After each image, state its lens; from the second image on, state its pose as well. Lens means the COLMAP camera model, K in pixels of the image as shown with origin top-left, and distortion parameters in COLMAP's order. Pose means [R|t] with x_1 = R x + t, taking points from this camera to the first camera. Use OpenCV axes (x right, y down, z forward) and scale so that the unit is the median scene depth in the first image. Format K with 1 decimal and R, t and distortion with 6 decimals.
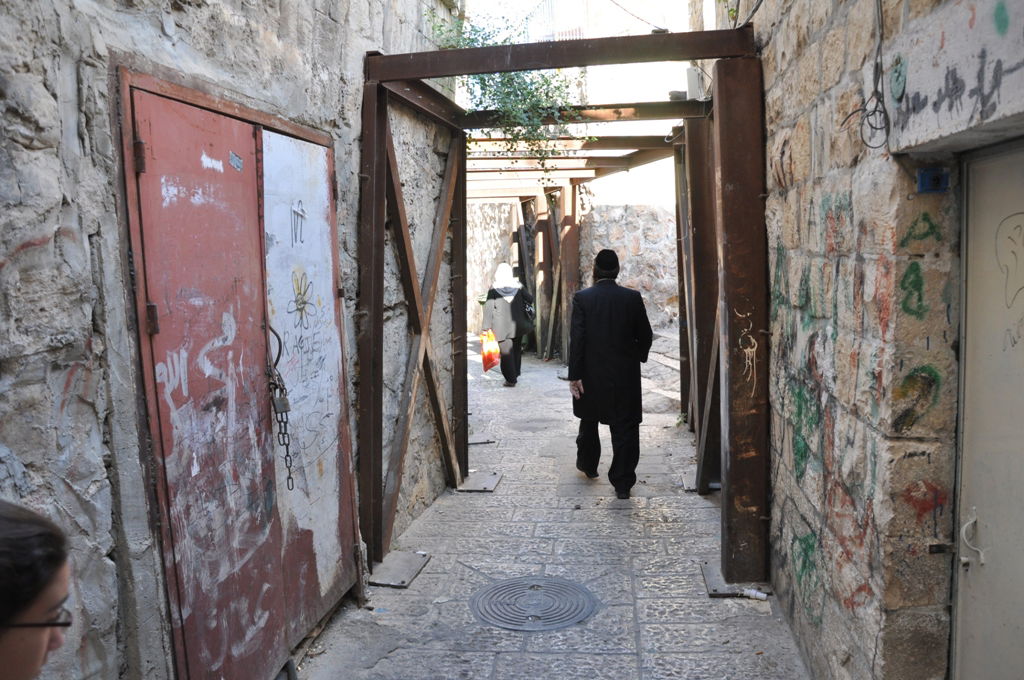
lens RADIAL K [[800.4, 0, 508.6], [0, 800.4, 339.8], [0, 0, 1]] dist [-0.144535, 0.121189]
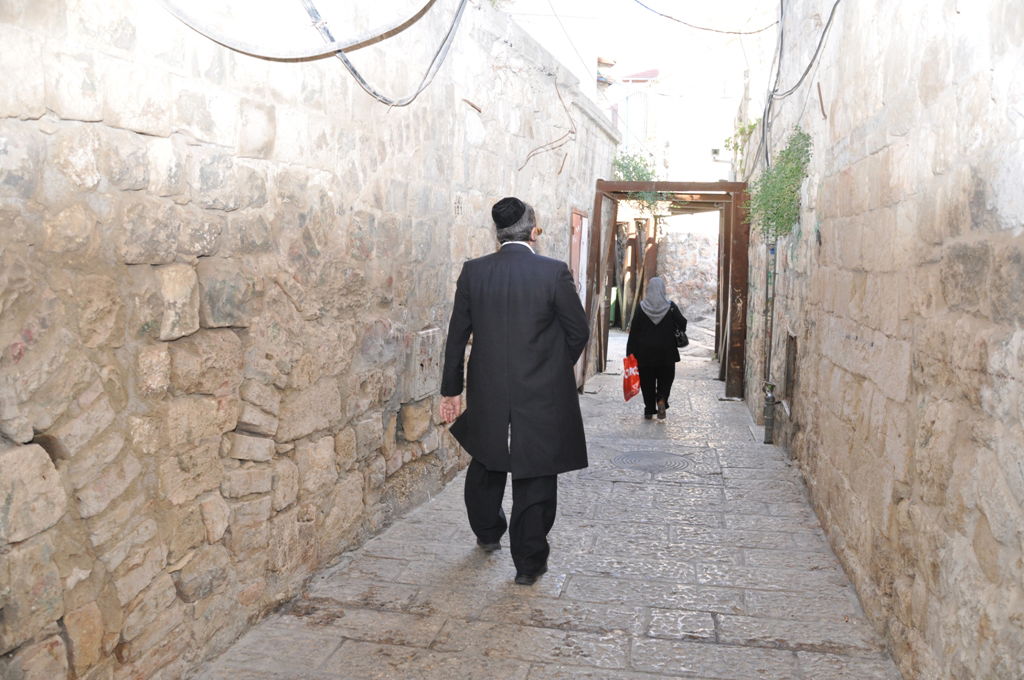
lens RADIAL K [[800.4, 0, 515.2], [0, 800.4, 340.0], [0, 0, 1]] dist [-0.144535, 0.121189]
pose [[0.996722, 0.064635, -0.048664, -0.100972], [-0.064751, 0.997901, -0.000790, 0.061898], [0.048511, 0.003939, 0.998815, -0.559386]]
